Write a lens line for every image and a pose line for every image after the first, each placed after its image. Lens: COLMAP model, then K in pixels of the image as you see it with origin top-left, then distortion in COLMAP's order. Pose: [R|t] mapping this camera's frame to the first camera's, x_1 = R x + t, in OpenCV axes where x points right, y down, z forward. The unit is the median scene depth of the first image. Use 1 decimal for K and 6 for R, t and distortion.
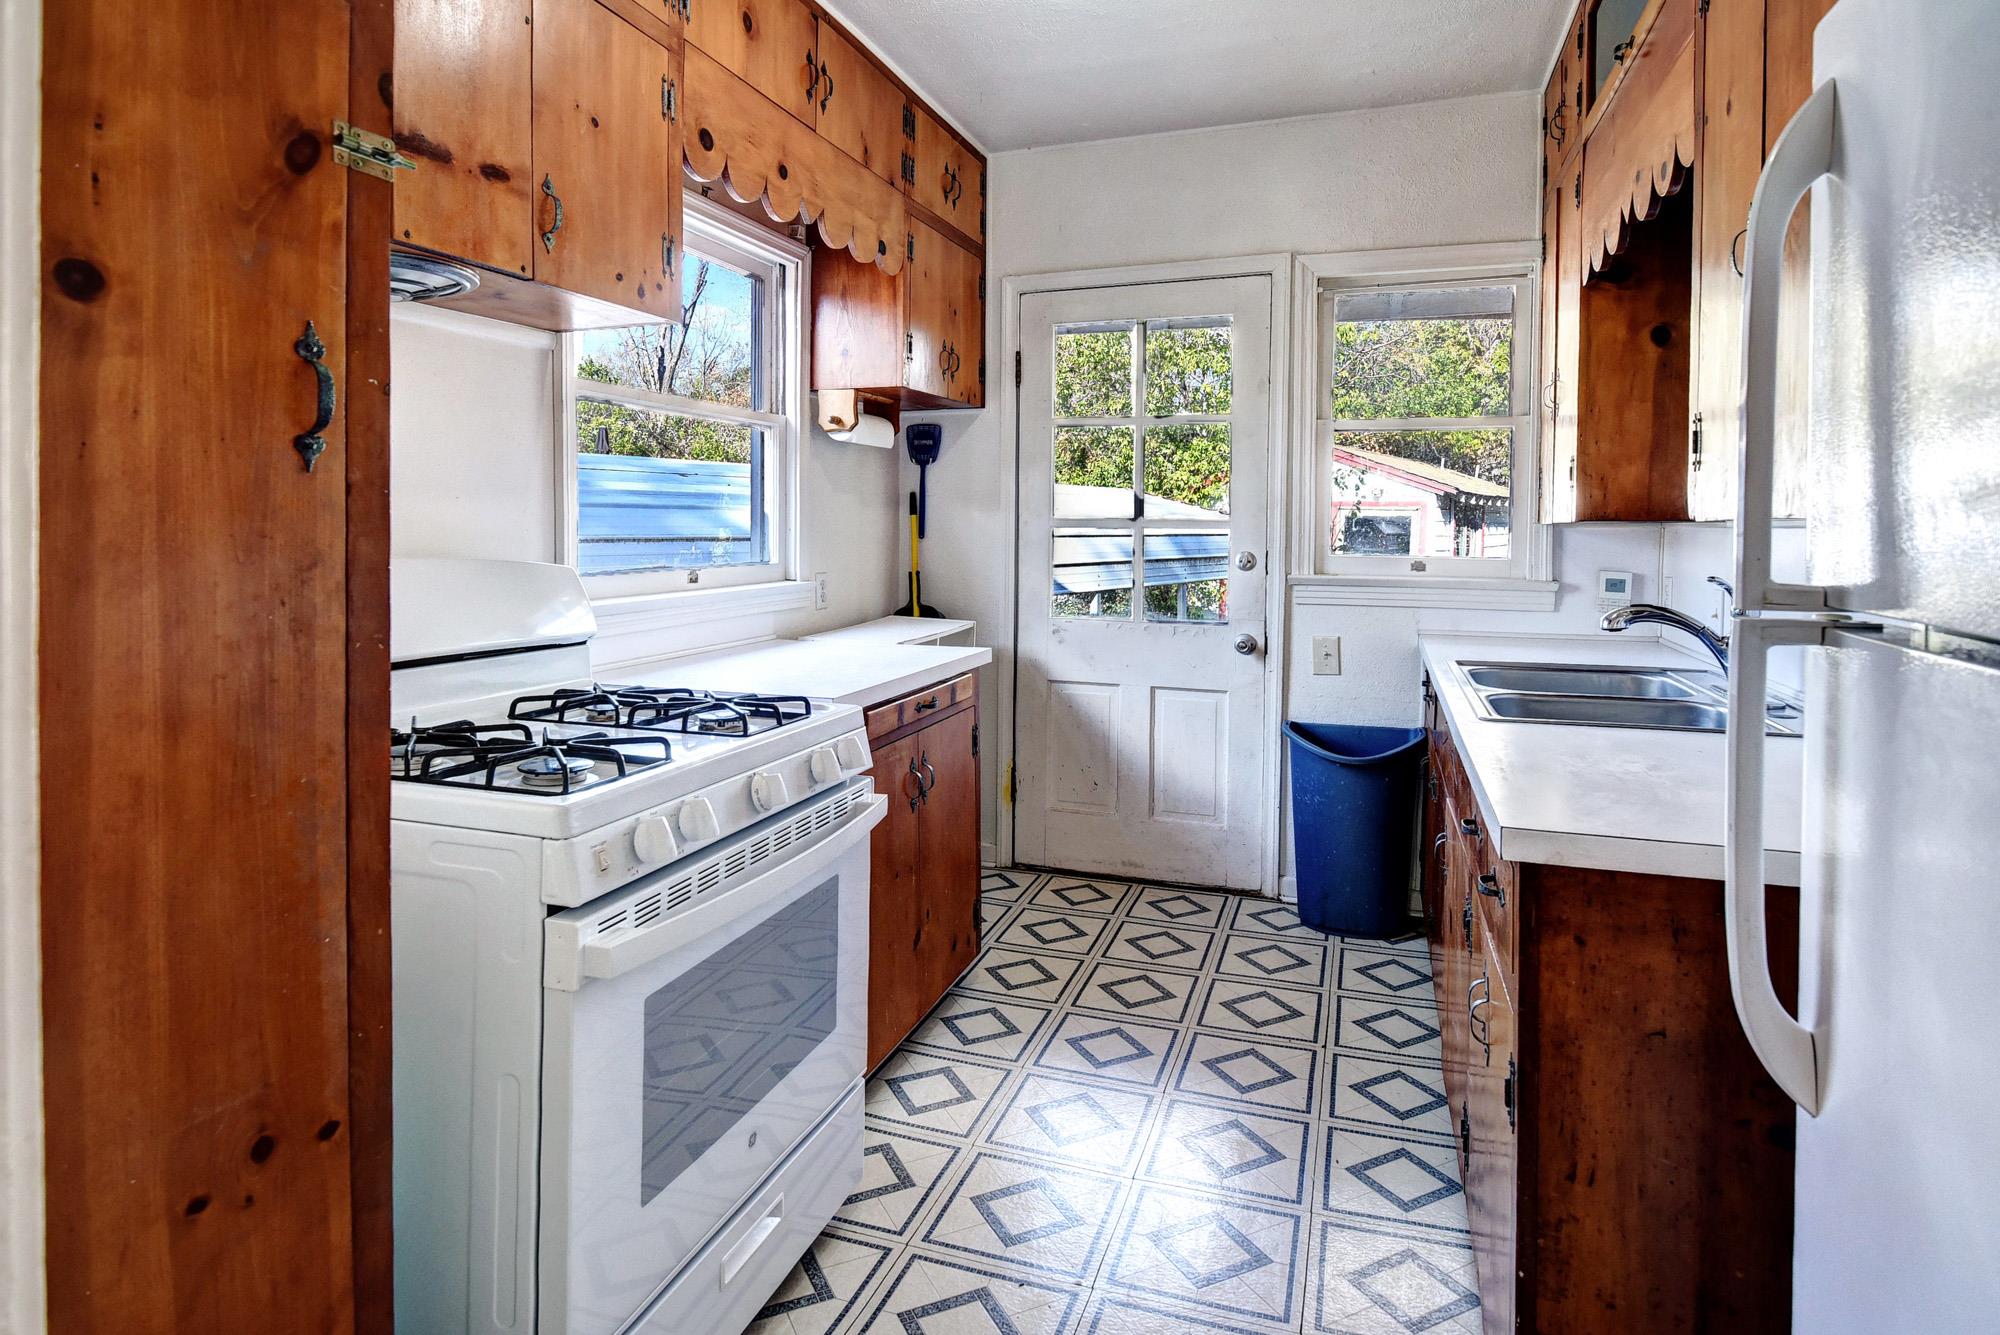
lens RADIAL K [[1042.1, 0, 955.9], [0, 1042.1, 578.2], [0, 0, 1]] dist [-0.000970, -0.015307]
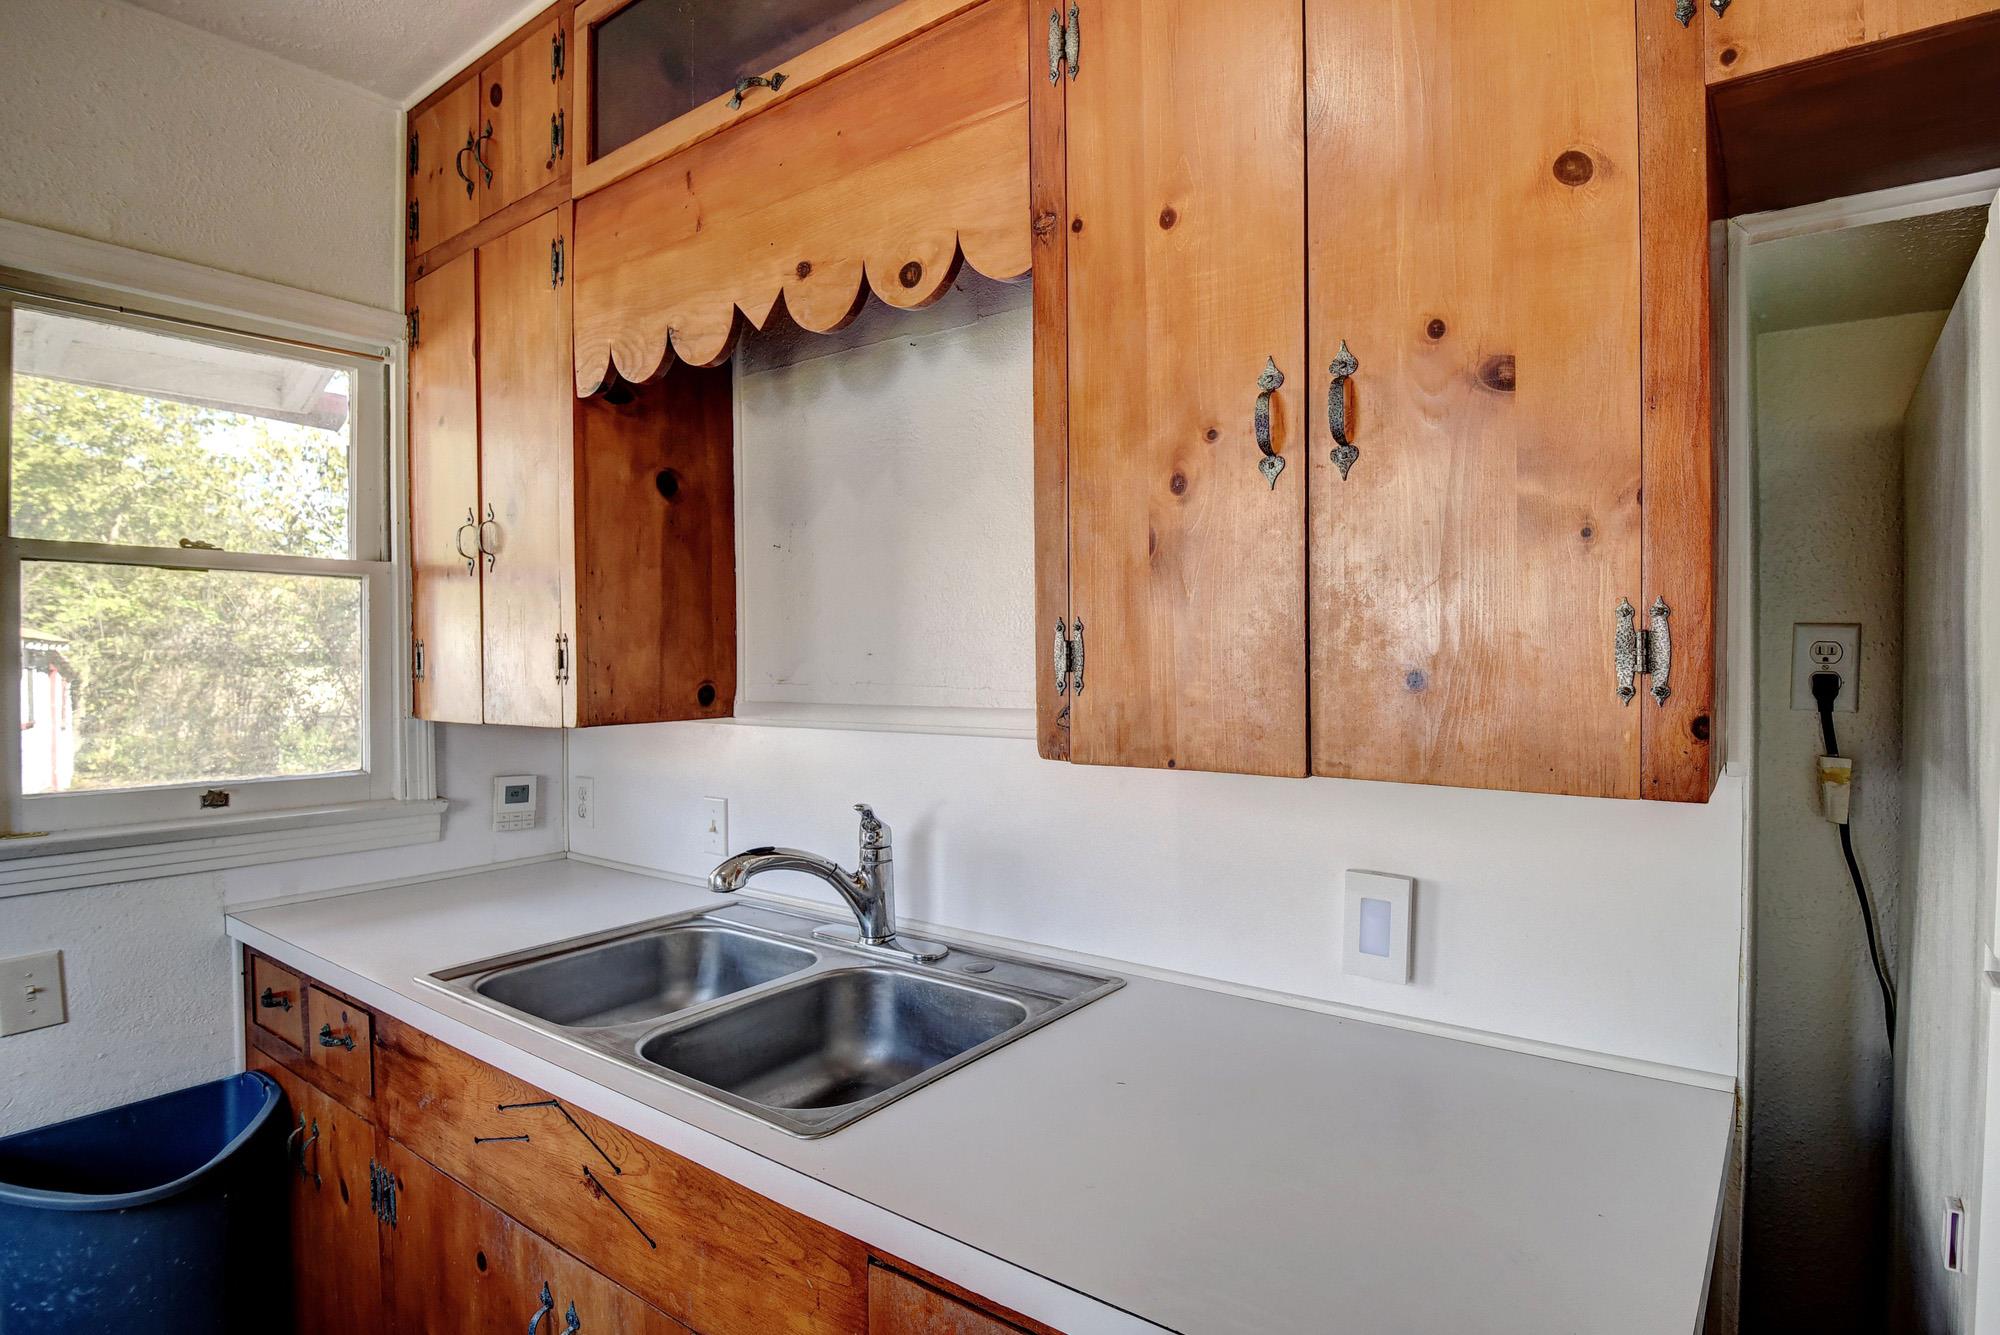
lens RADIAL K [[1042.1, 0, 1136.0], [0, 1042.1, 662.6], [0, 0, 1]] dist [-0.000970, -0.015307]
pose [[0.230529, -0.006390, 0.973045, -0.003007], [0.058656, 0.998251, -0.007341, -0.072307], [-0.971296, 0.058767, 0.230500, 0.476407]]
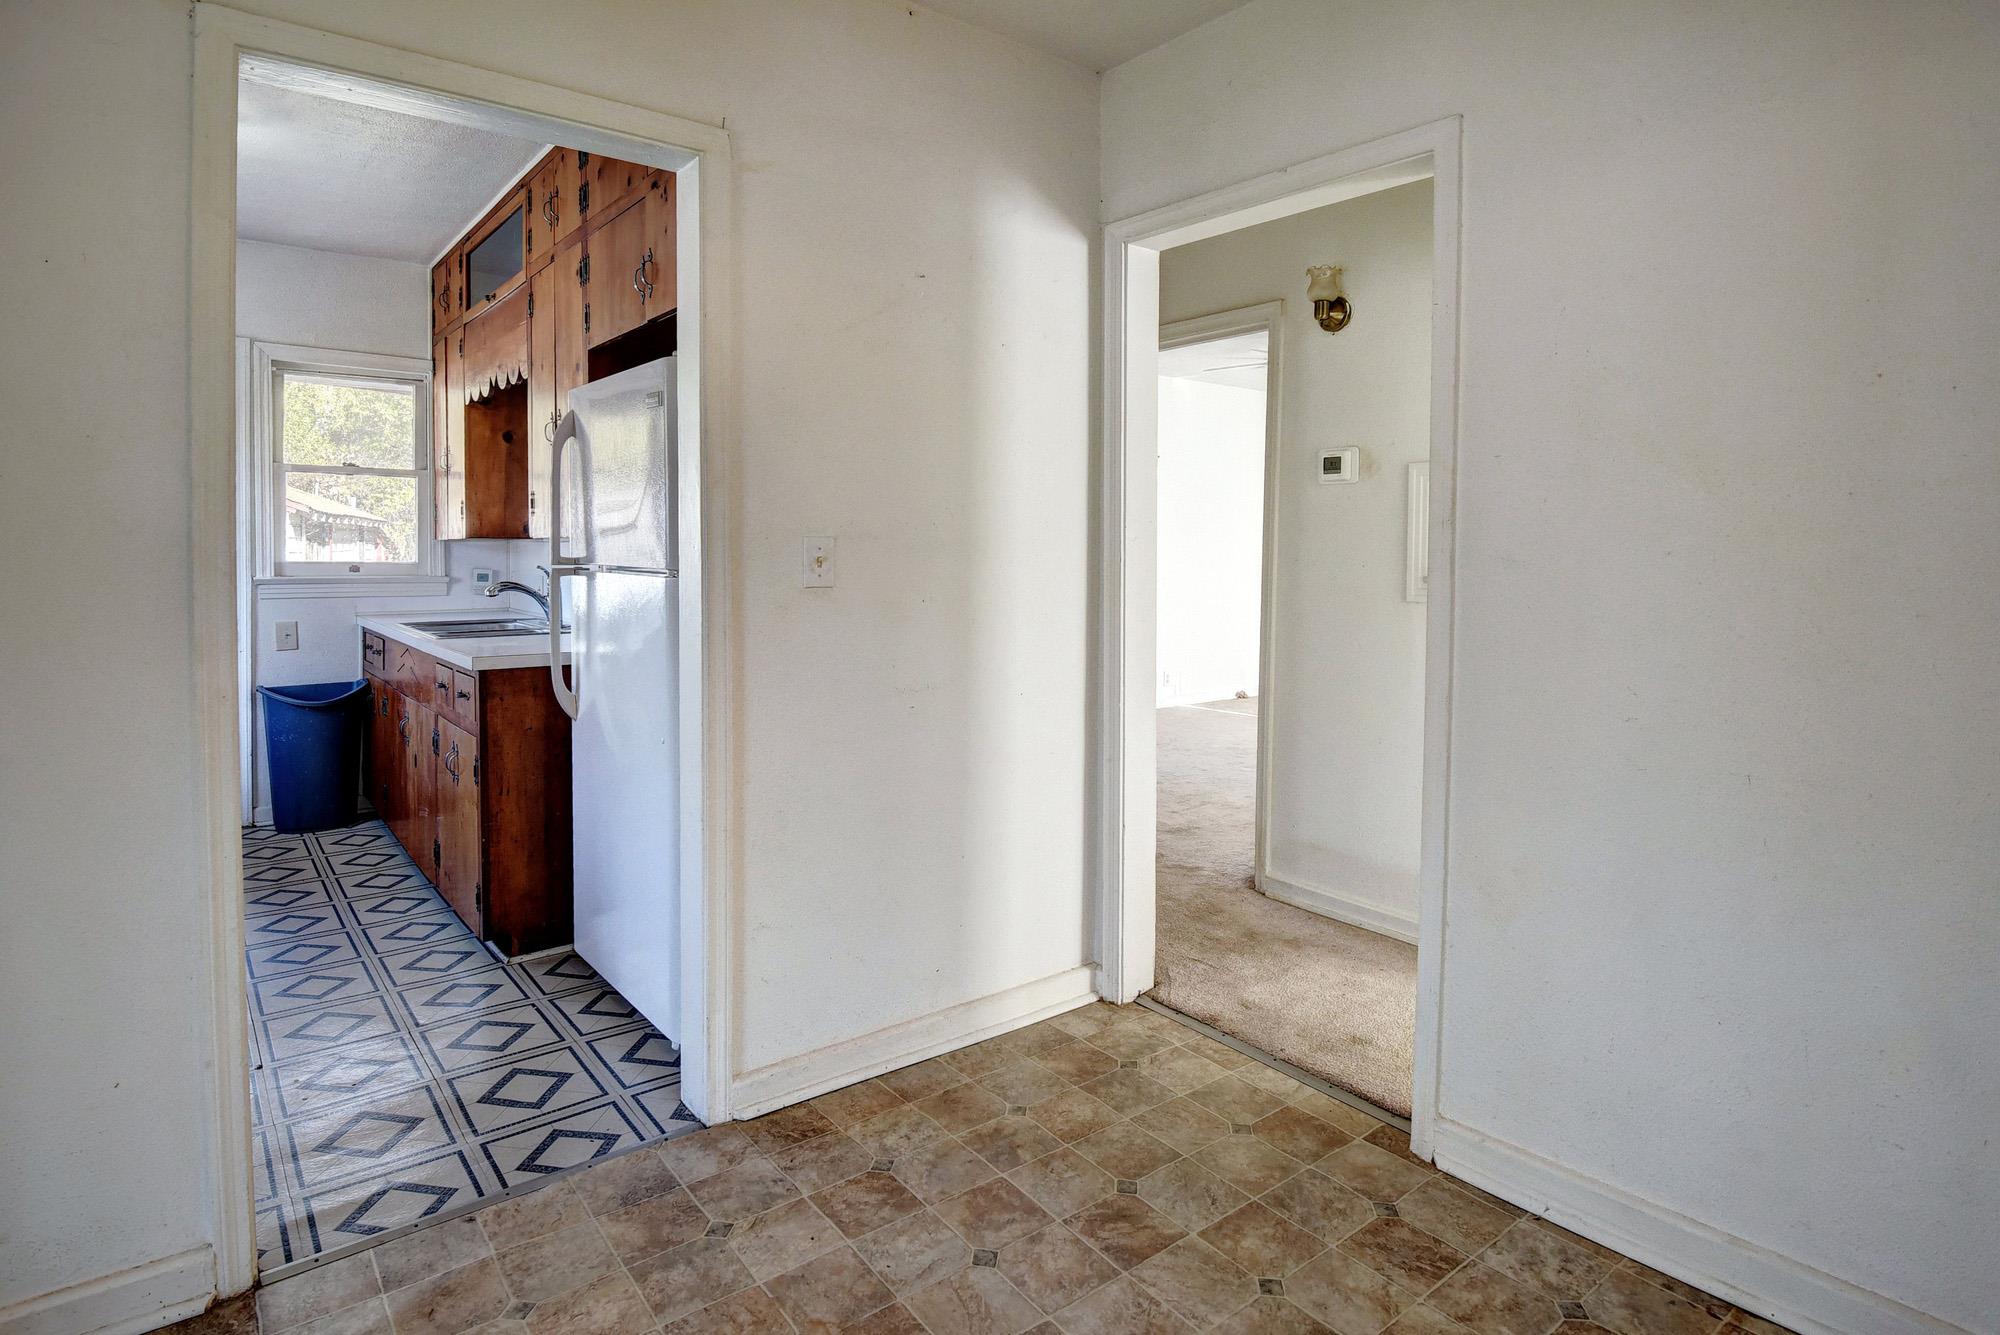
lens RADIAL K [[1042.1, 0, 999.4], [0, 1042.1, 572.7], [0, 0, 1]] dist [-0.000970, -0.015307]
pose [[0.493017, -0.015012, 0.869890, -0.489787], [0.035375, 0.999370, -0.002803, 0.040843], [-0.869300, 0.032155, 0.493238, -0.647030]]
